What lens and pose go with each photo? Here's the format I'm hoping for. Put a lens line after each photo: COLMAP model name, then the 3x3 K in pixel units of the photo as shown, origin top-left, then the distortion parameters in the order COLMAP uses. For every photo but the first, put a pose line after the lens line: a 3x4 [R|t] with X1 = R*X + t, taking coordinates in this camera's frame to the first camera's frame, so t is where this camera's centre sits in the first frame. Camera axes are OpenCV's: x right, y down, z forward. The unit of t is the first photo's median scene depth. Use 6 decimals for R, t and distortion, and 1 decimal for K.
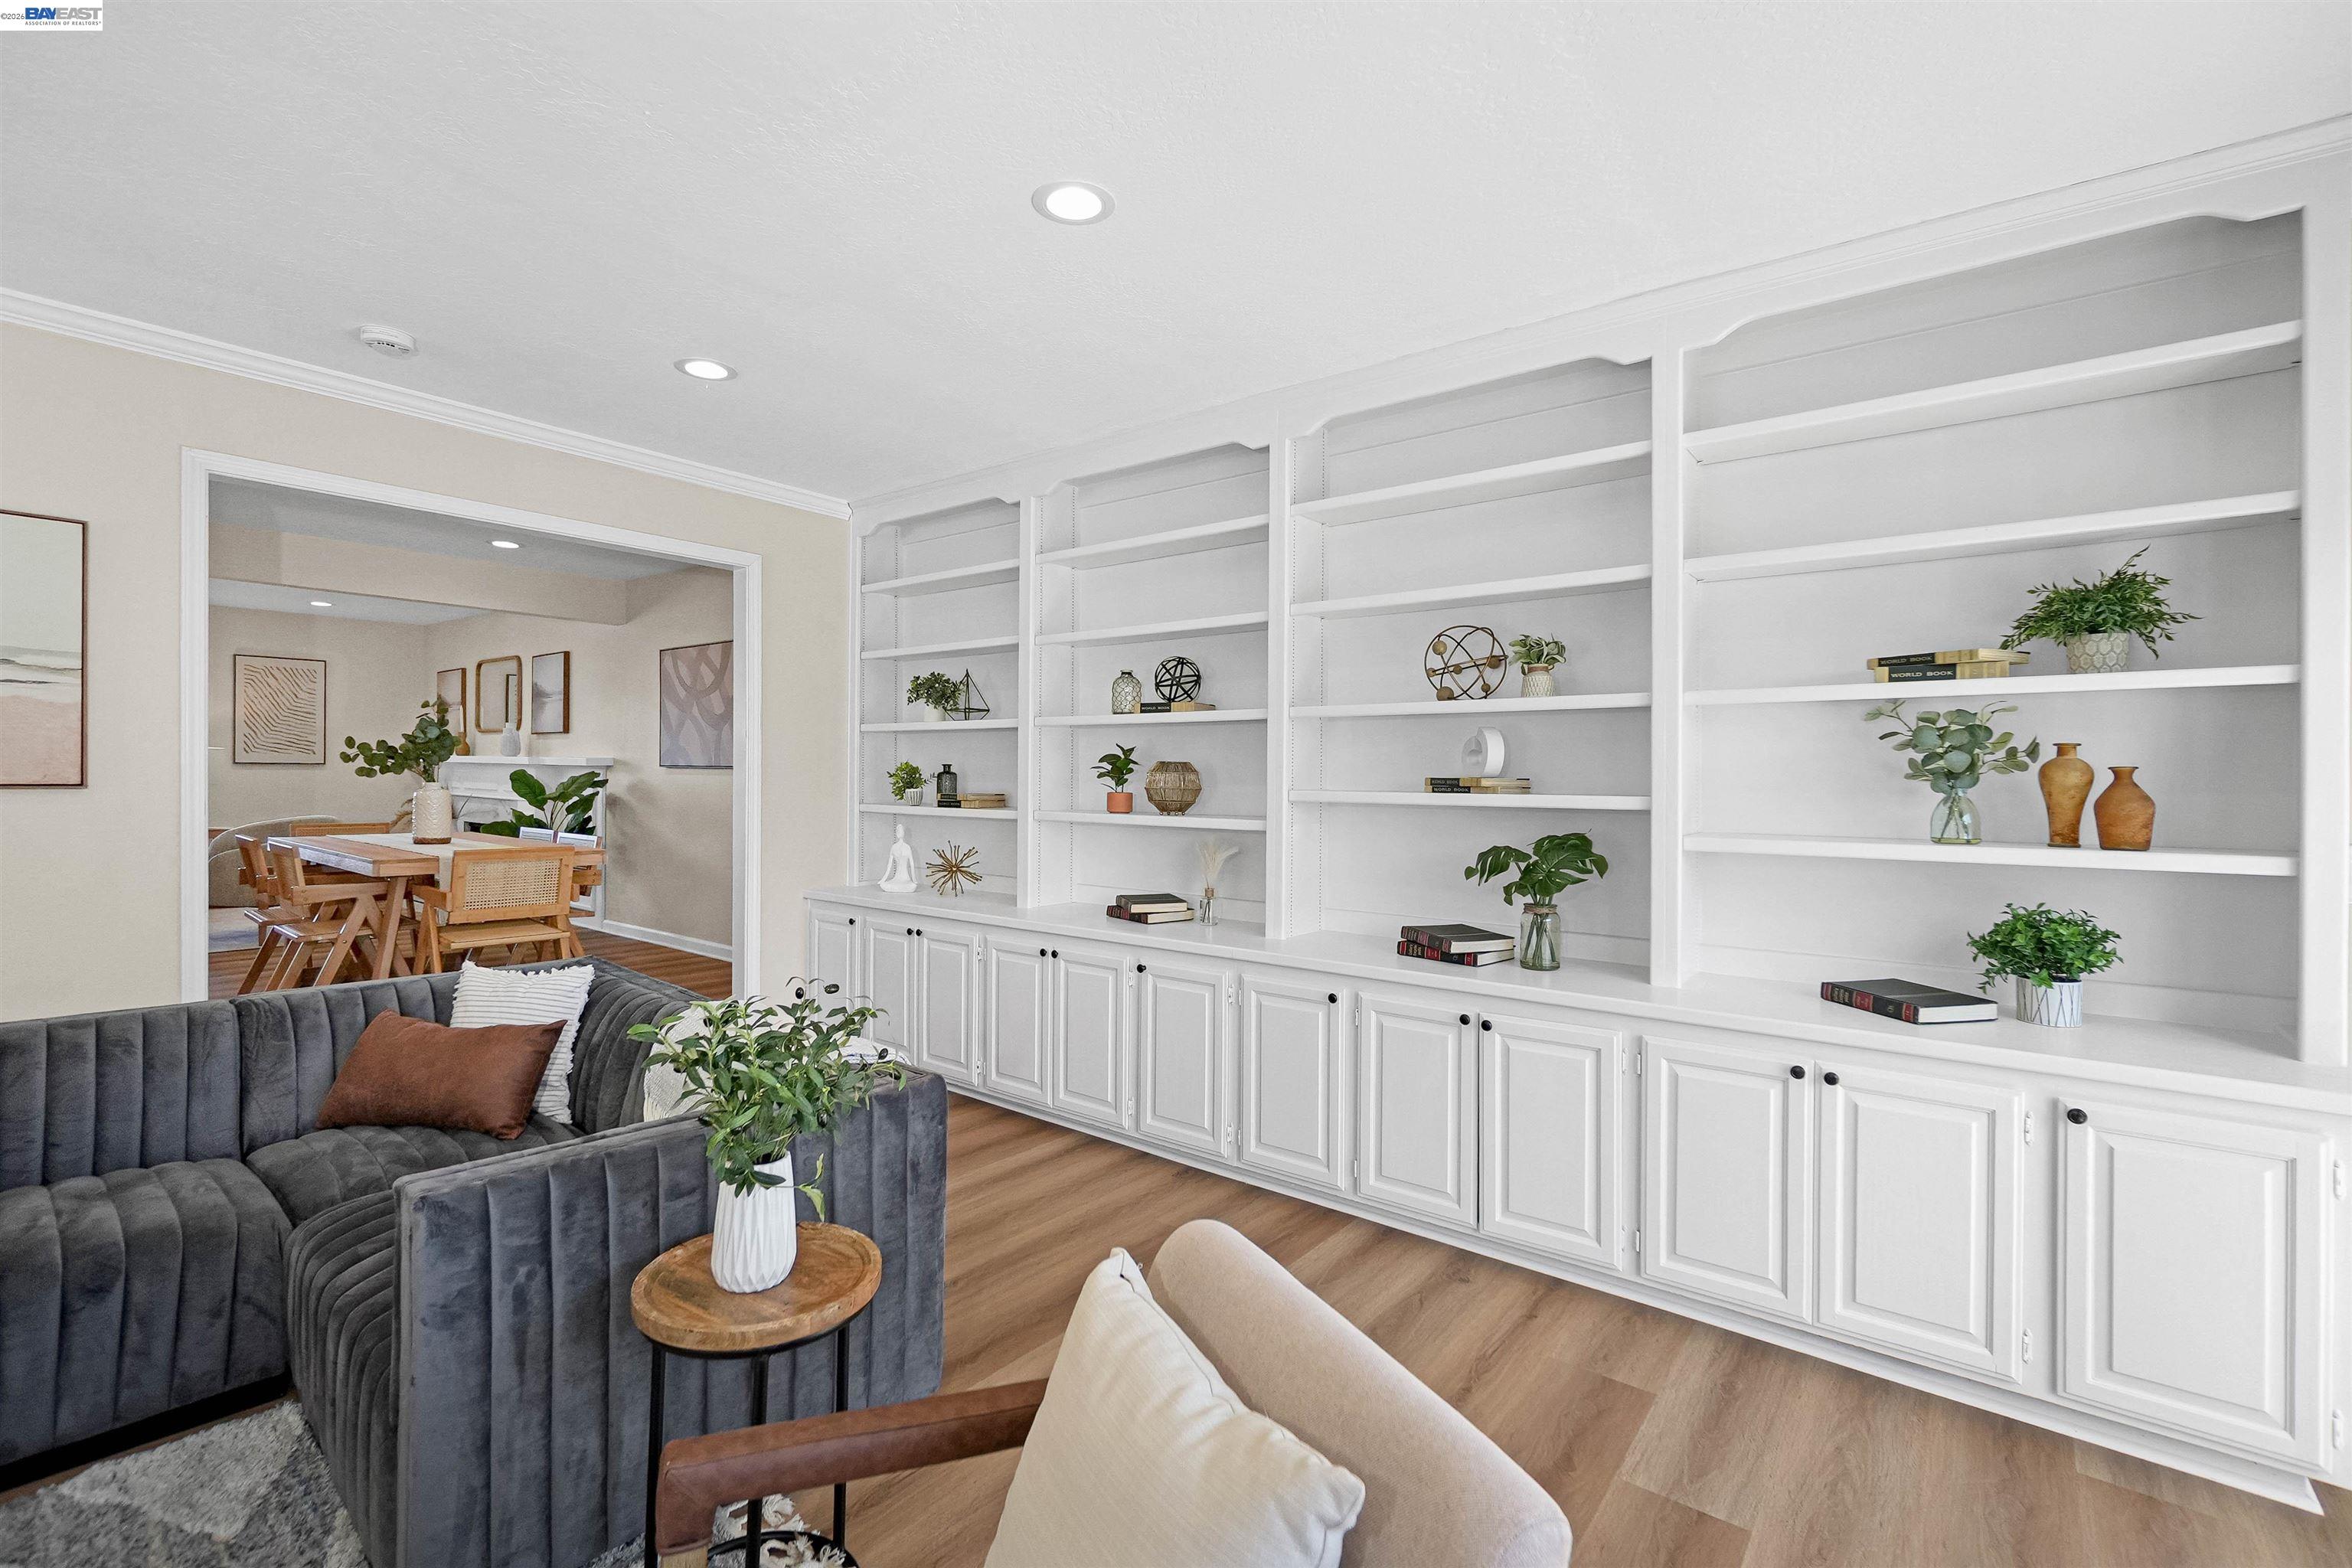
lens RADIAL K [[1041.1, 0, 1169.7], [0, 1041.1, 771.9], [0, 0, 1]] dist [-0.005326, 0.001559]
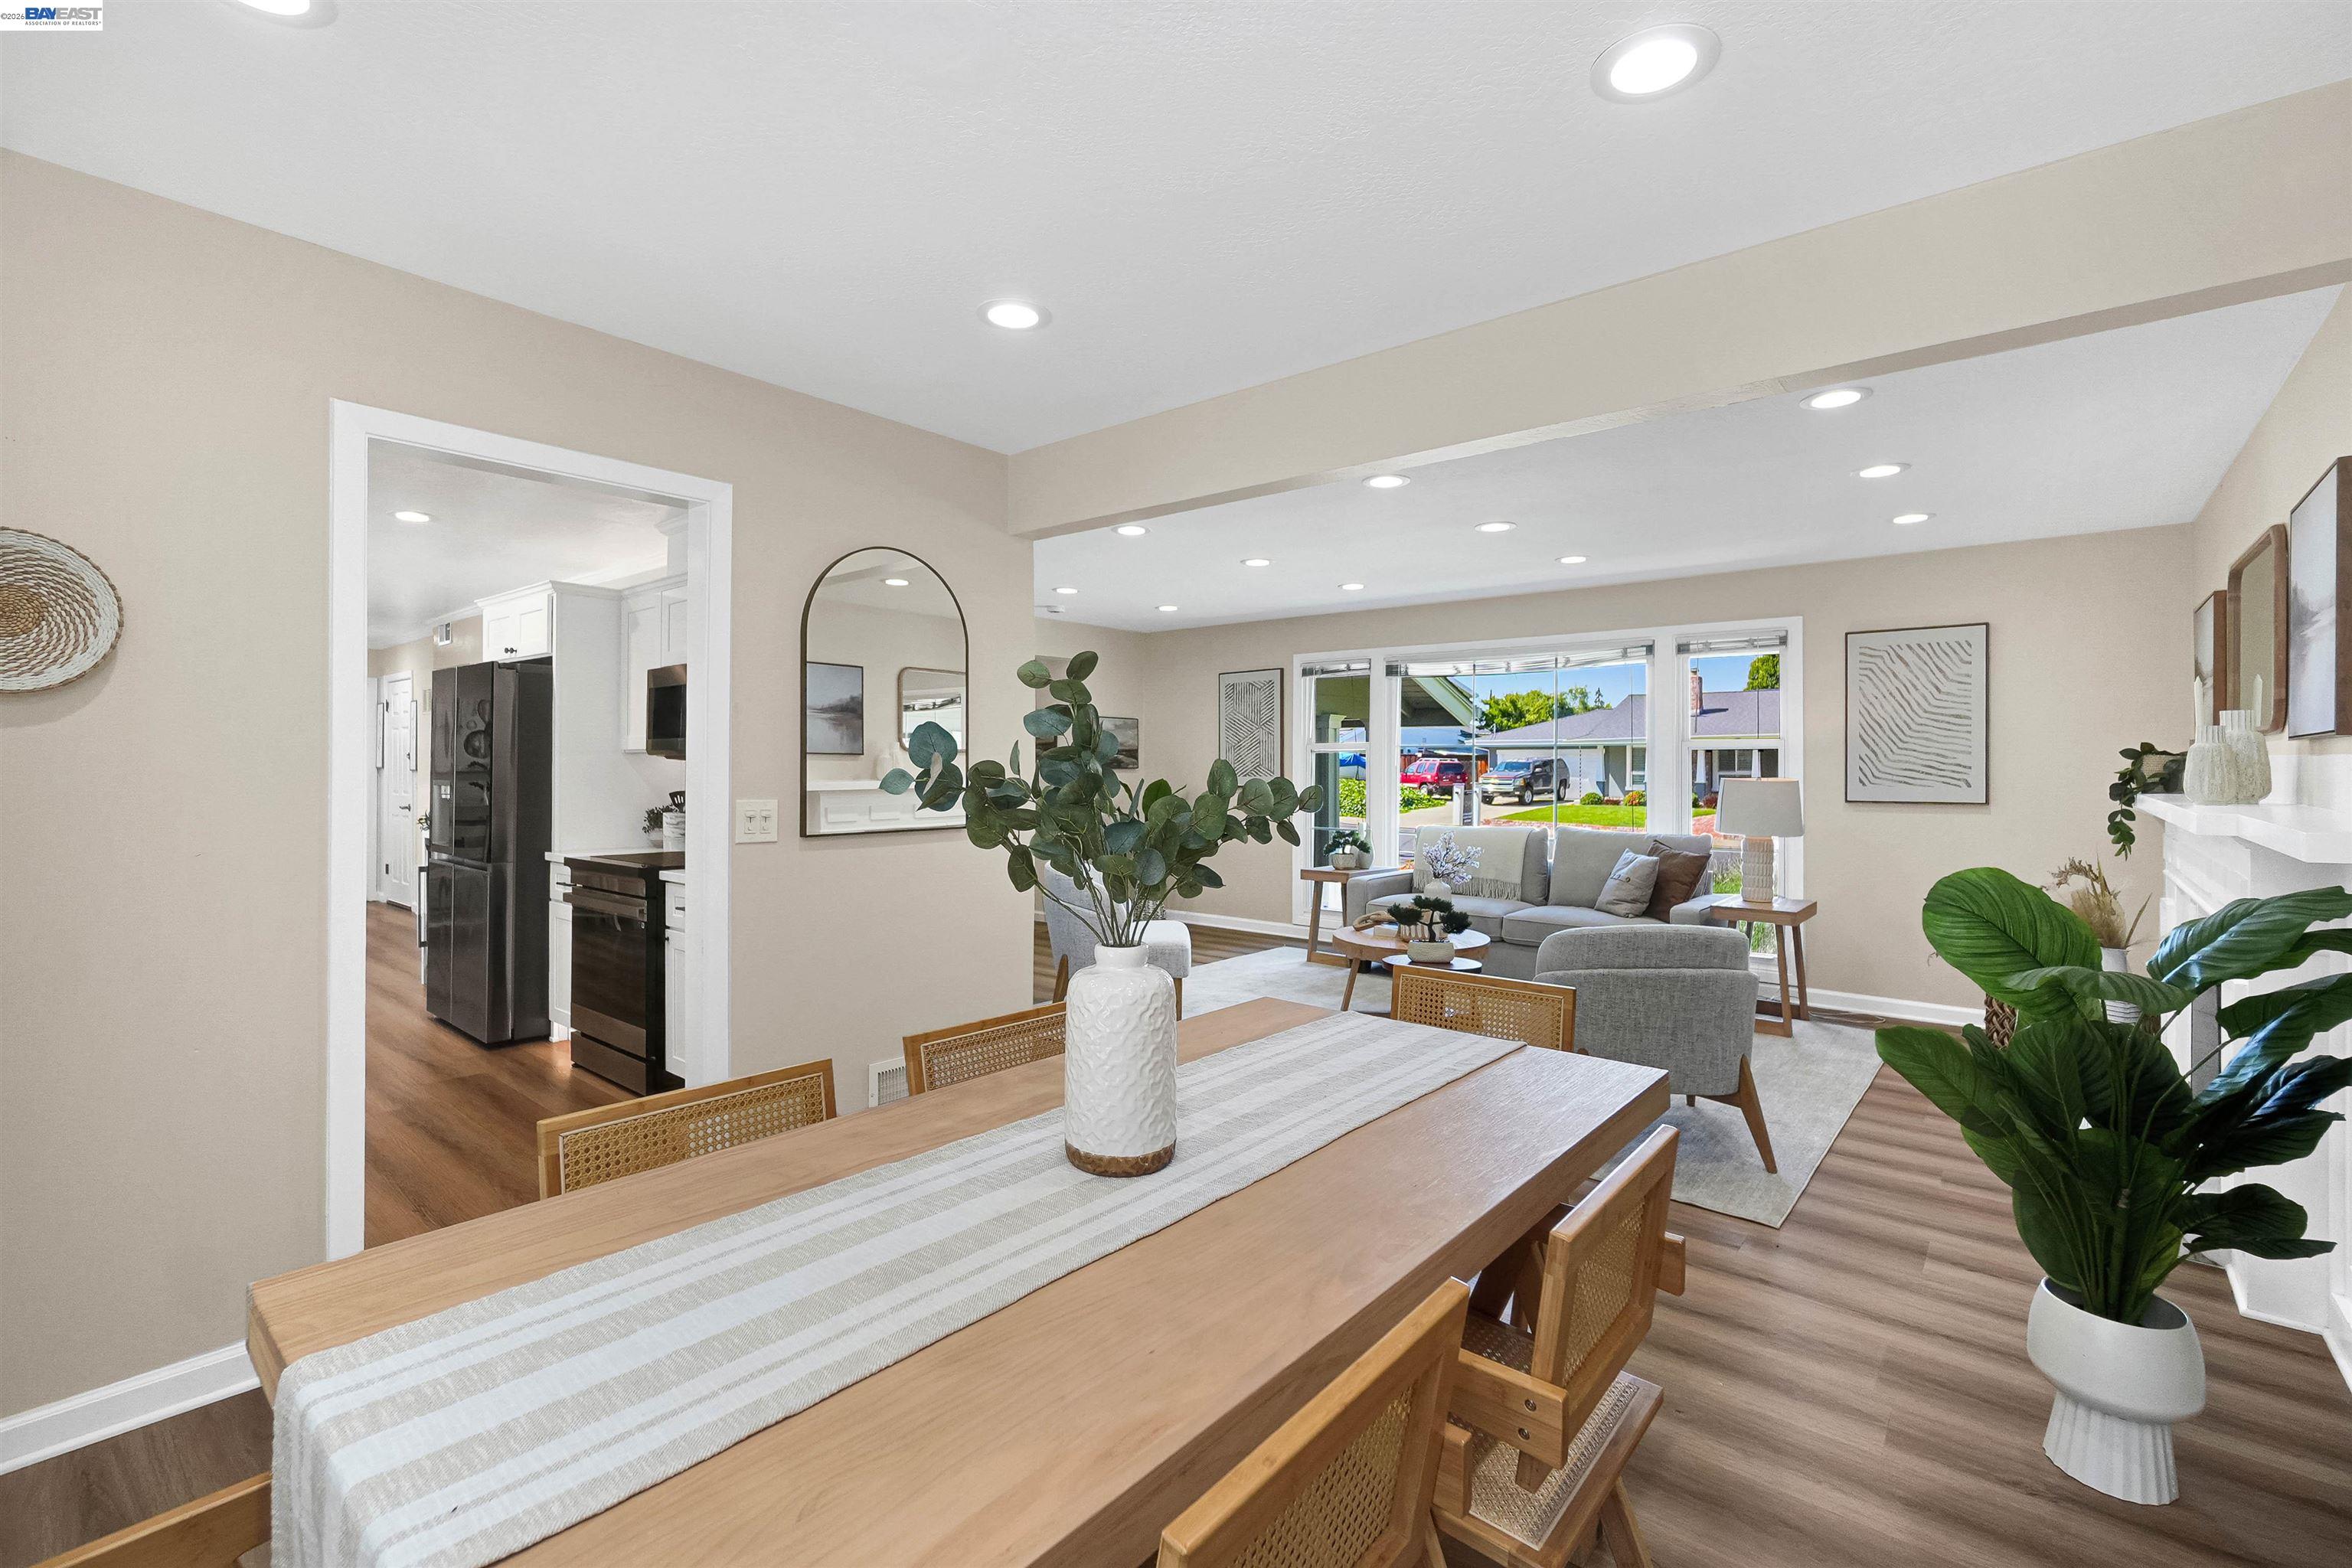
lens RADIAL K [[1026.0, 0, 1173.8], [0, 1026.0, 804.7], [0, 0, 1]] dist [-0.011181, 0.004620]
pose [[-0.022087, 0.004387, -0.999746, -0.333834], [-0.007256, 0.999963, 0.004548, -0.009136], [0.999730, 0.007355, -0.022055, 0.765387]]
